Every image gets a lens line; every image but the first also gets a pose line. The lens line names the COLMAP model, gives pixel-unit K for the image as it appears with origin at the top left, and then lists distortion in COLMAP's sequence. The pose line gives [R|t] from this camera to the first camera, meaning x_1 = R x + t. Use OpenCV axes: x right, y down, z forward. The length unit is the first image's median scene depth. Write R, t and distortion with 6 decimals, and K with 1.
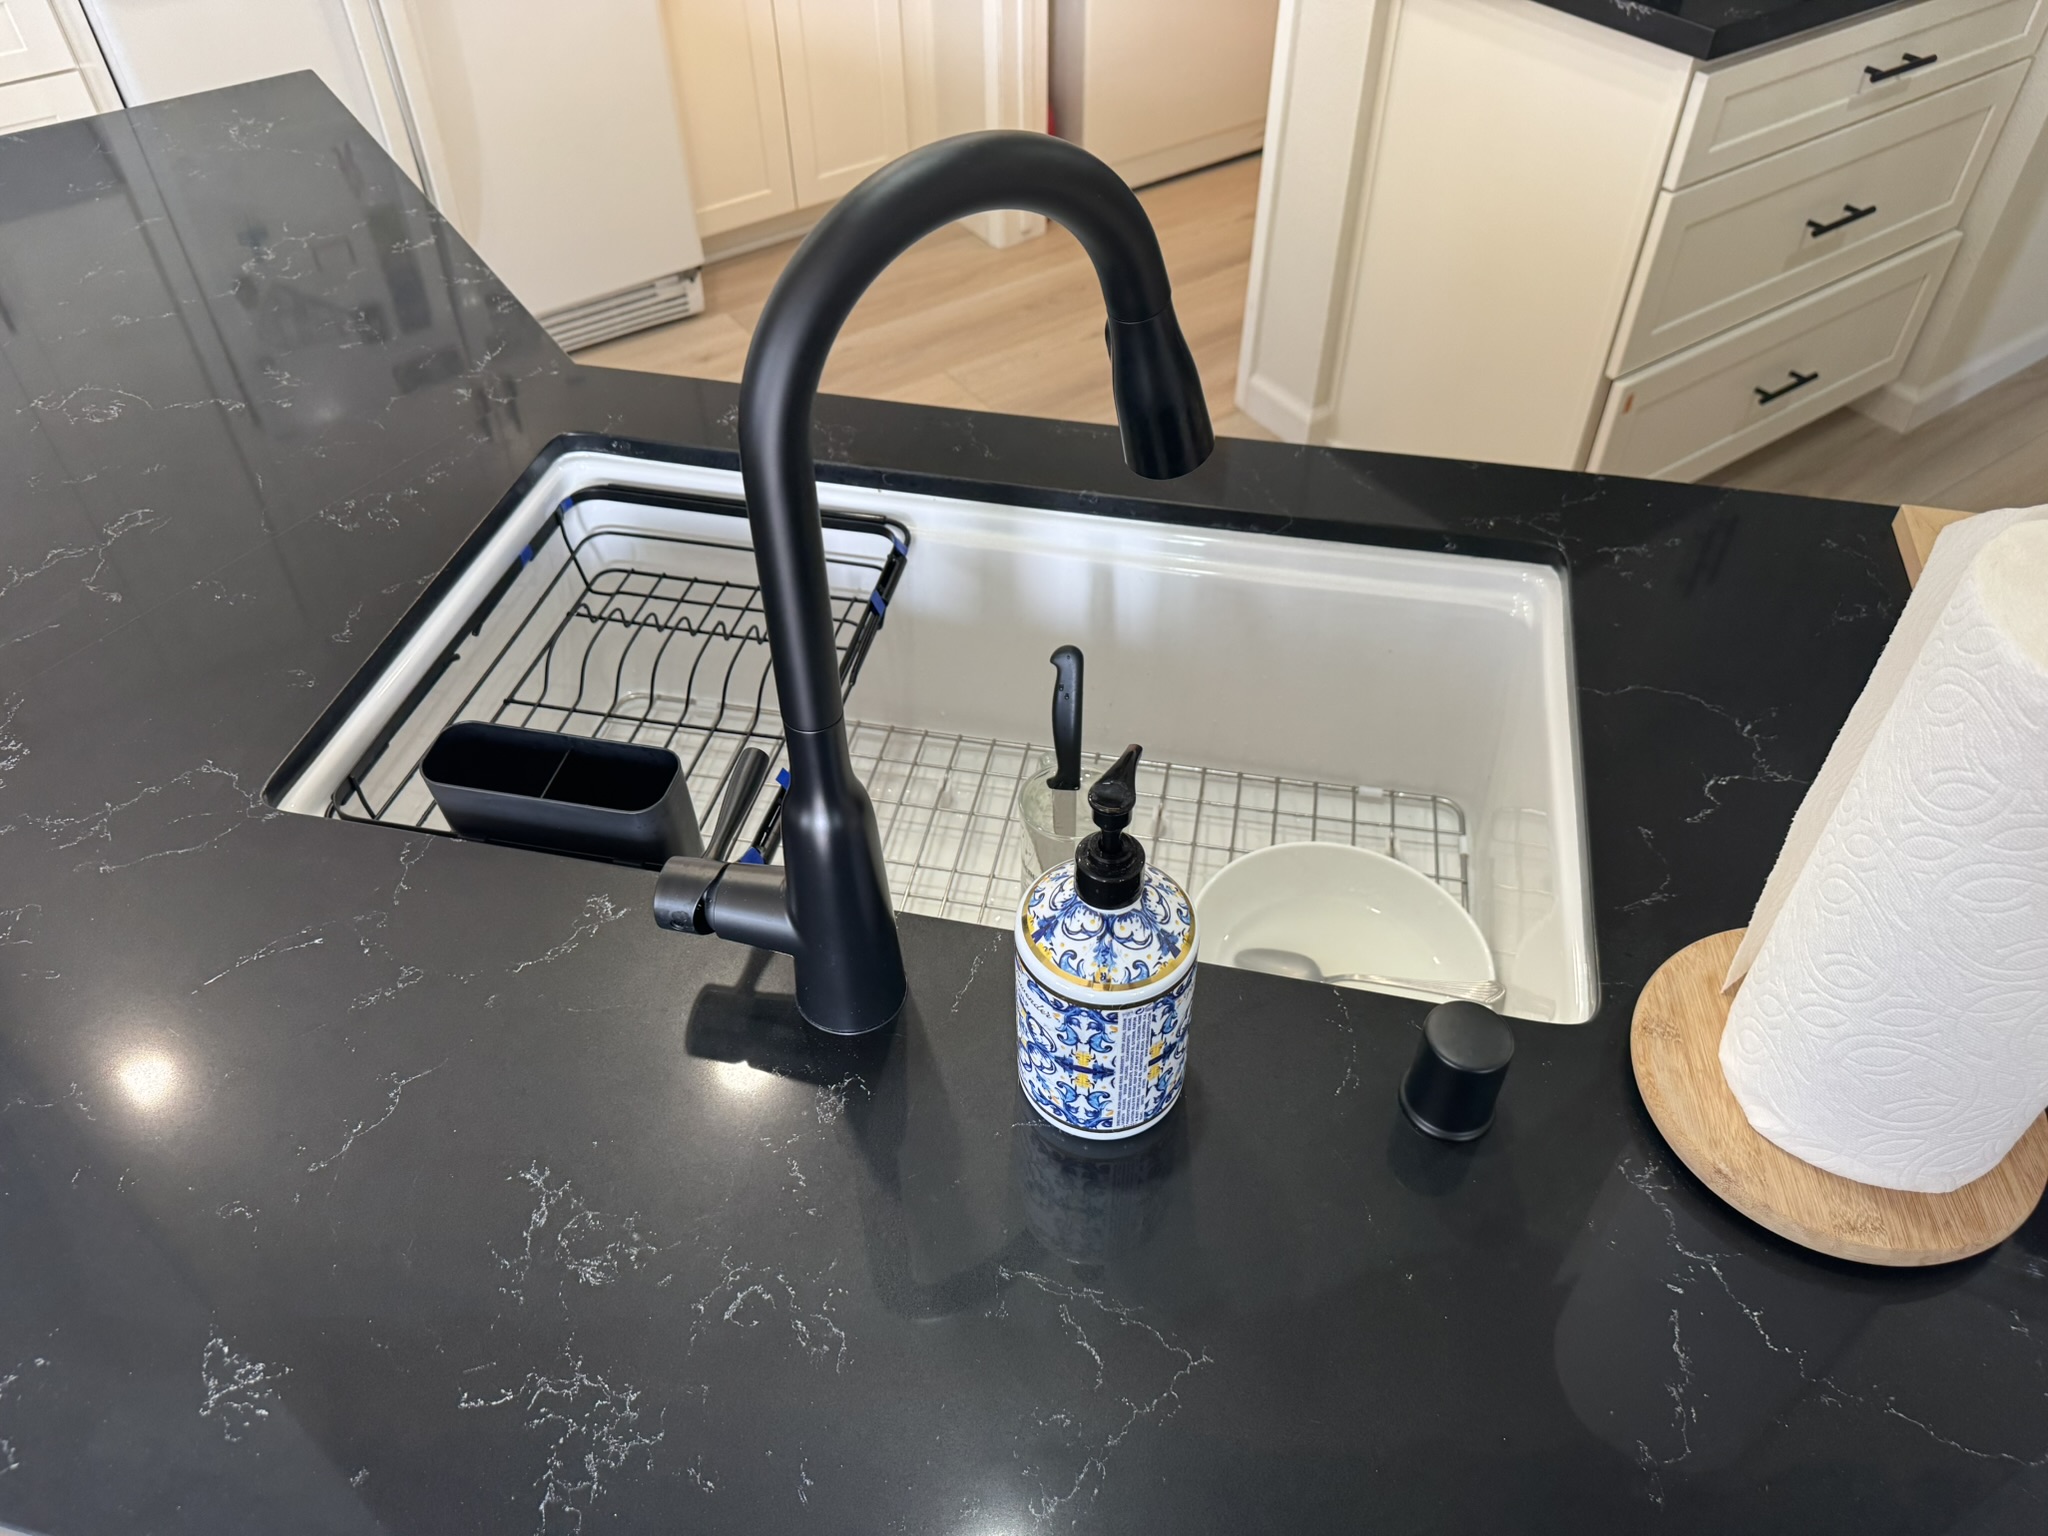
lens RADIAL K [[1466.4, 0, 1024.0], [0, 1466.4, 768.0], [0, 0, 1]] dist [-0.000844, -0.004932]
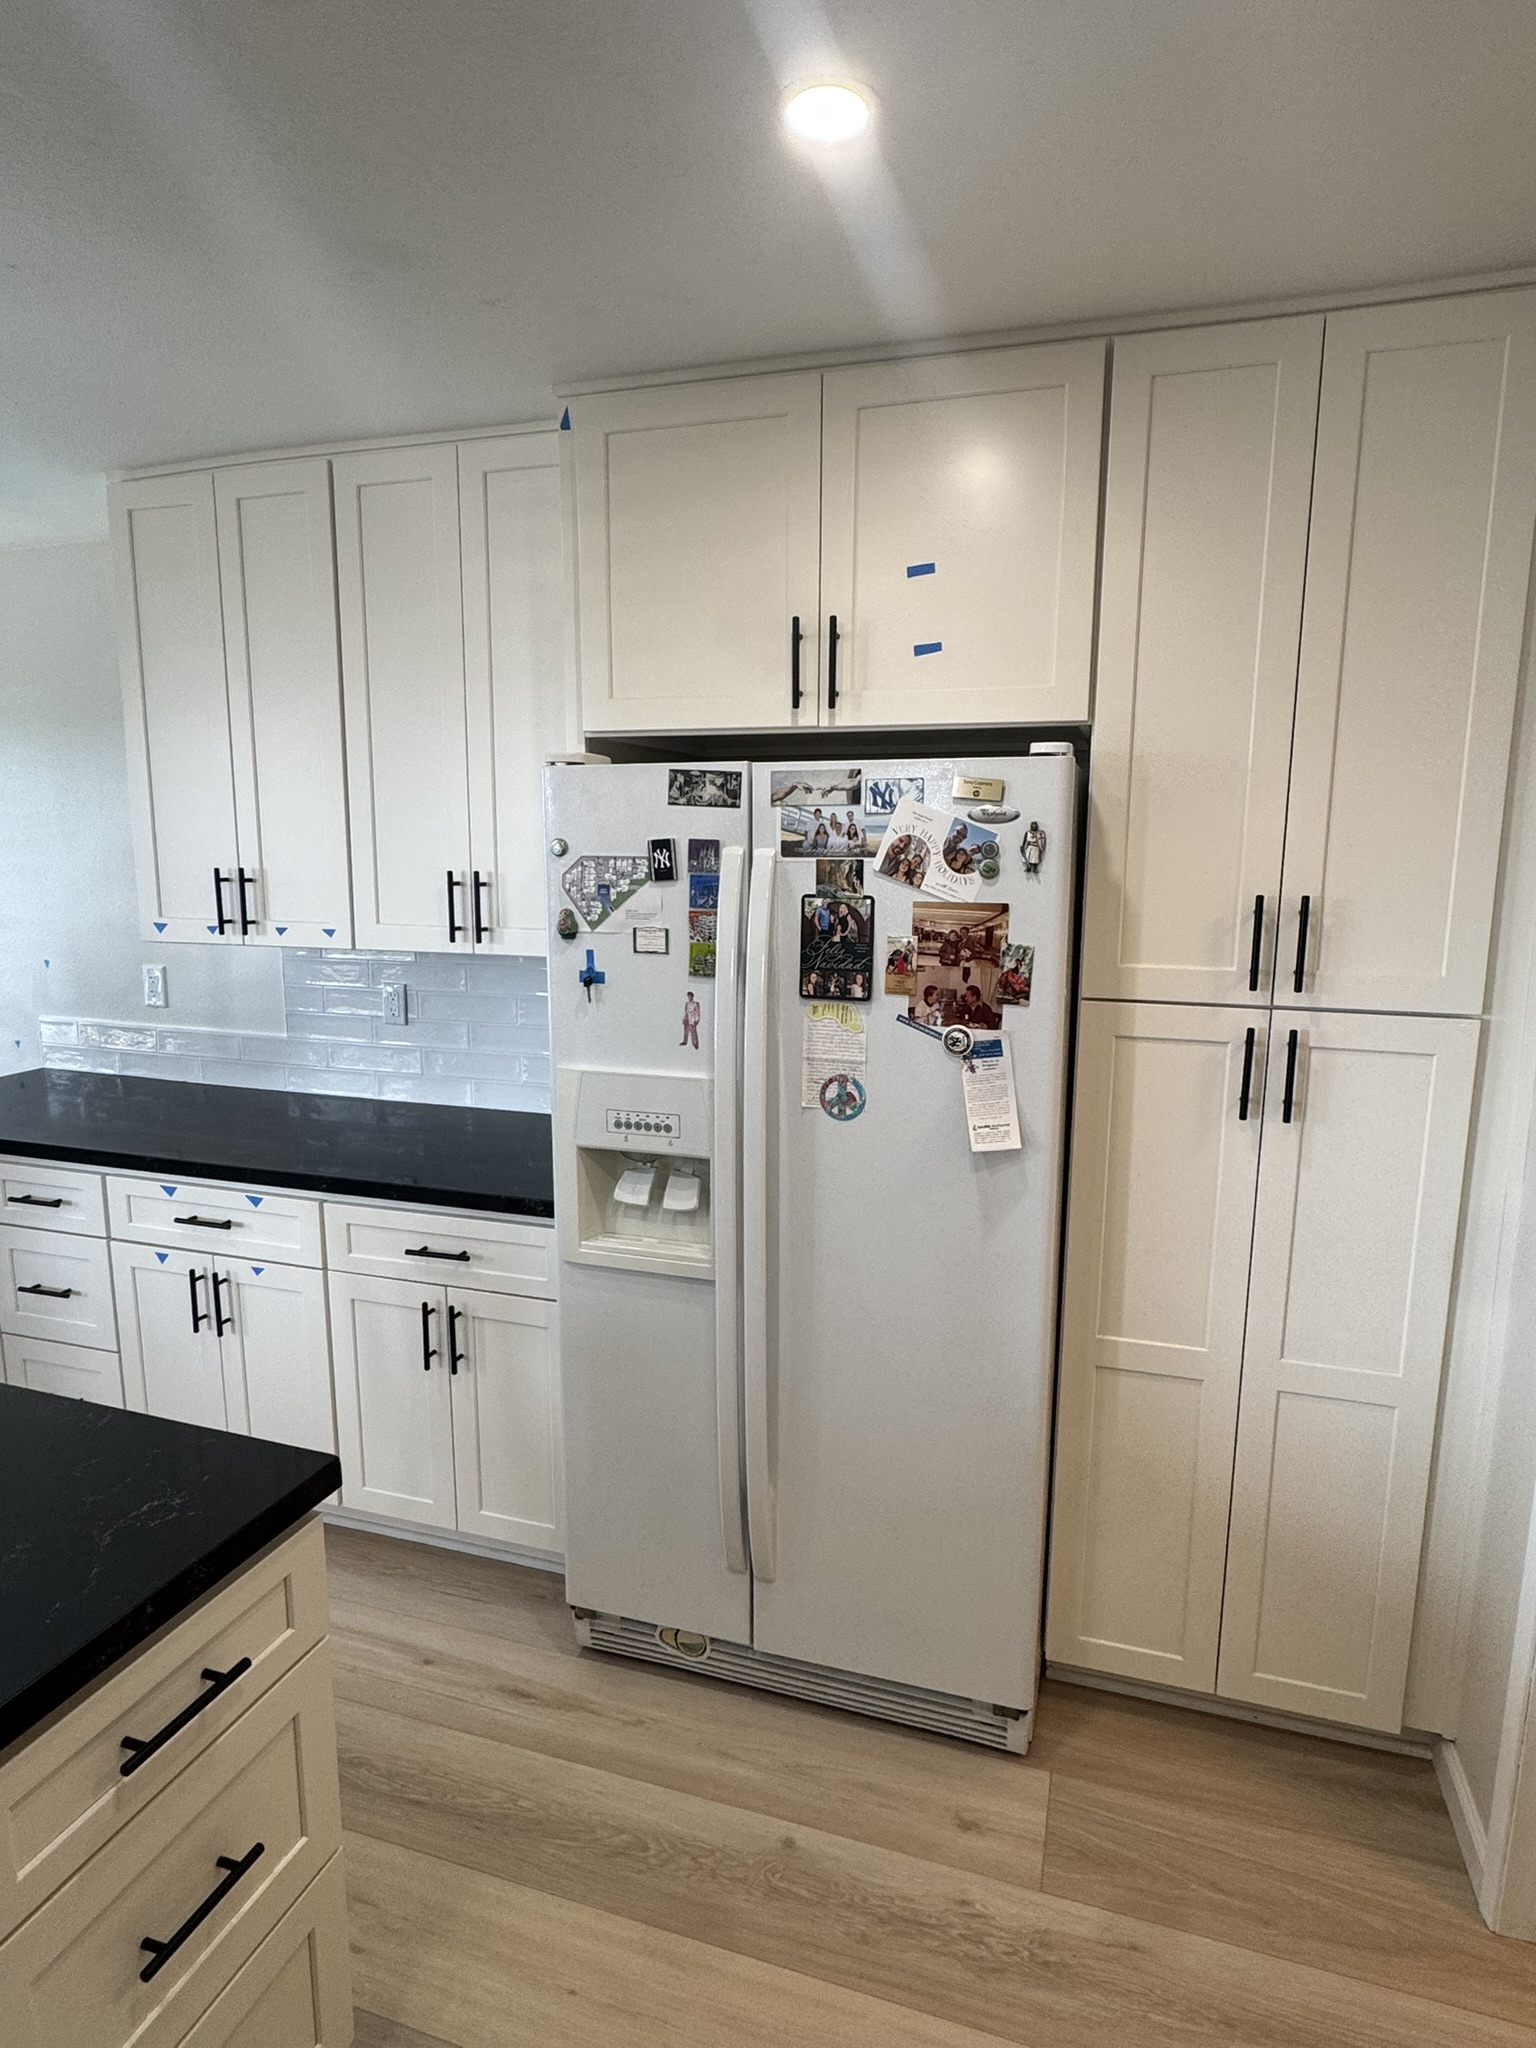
lens RADIAL K [[1130.0, 0, 771.7], [0, 1130.0, 1021.9], [0, 0, 1]] dist [0.000266, -0.000223]
pose [[0.616040, 0.143458, -0.774541, 0.385793], [-0.564736, 0.765921, -0.307308, -1.072448], [0.549151, 0.626726, 0.552854, 0.960255]]
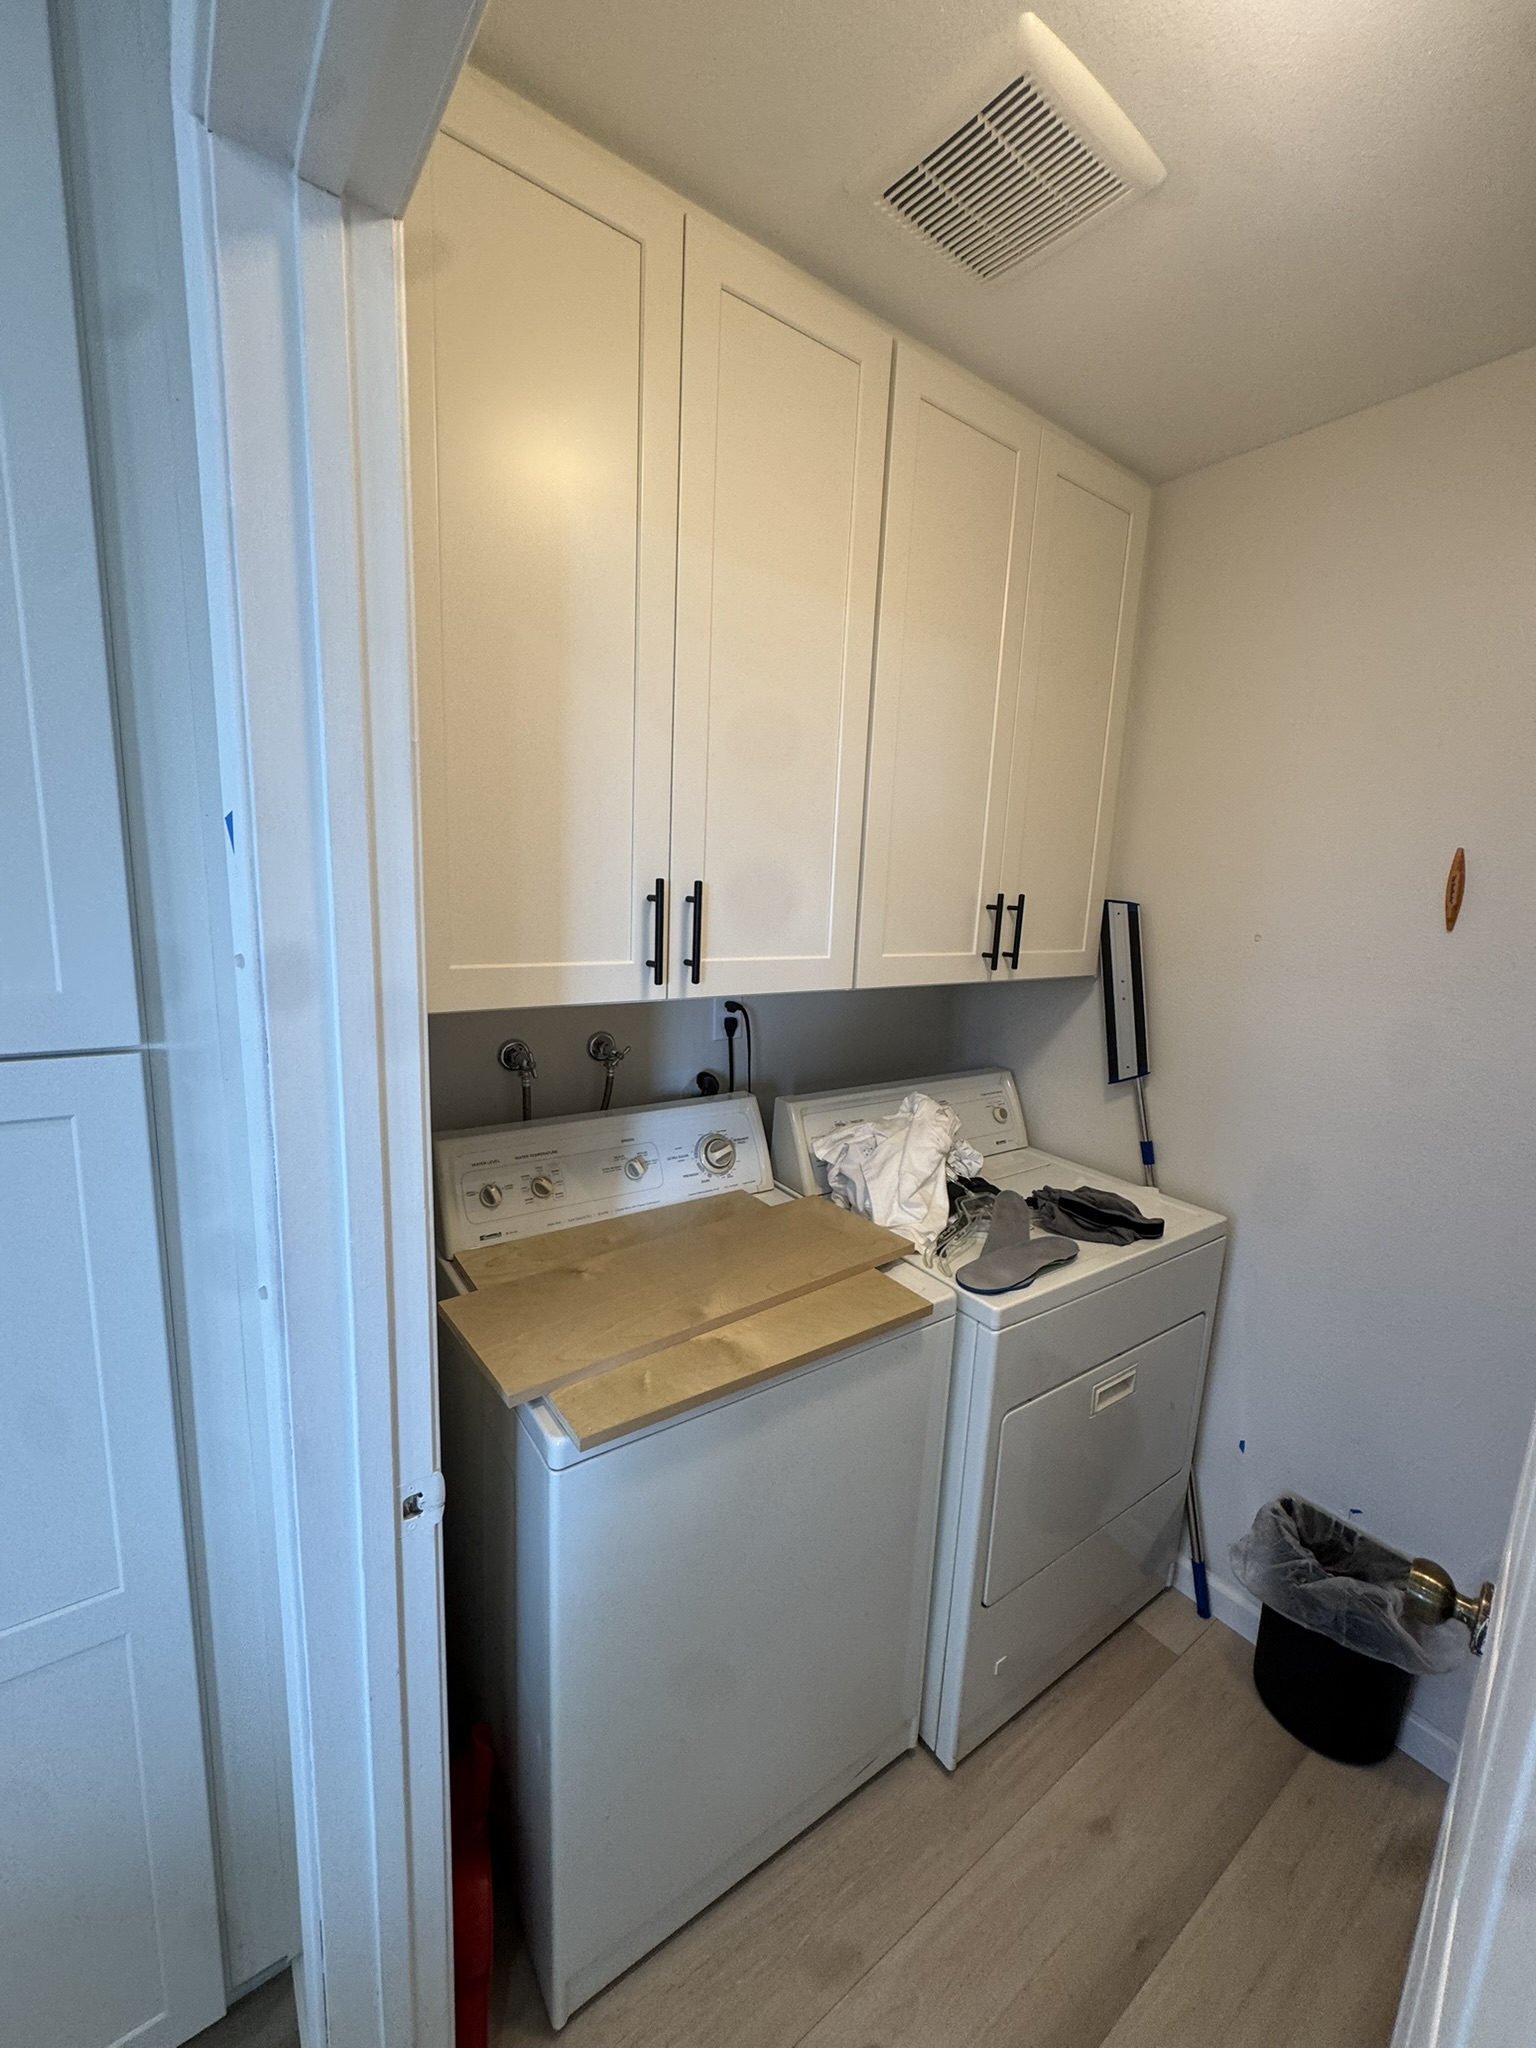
lens RADIAL K [[819.7, 0, 768.0], [0, 819.7, 1024.0], [0, 0, 1]] dist [-0.000190, 0.000362]
pose [[0.997997, 0.048614, 0.040476, 0.307289], [-0.016530, 0.818038, -0.574926, -1.758457], [-0.061060, 0.573105, 0.817204, 1.759275]]
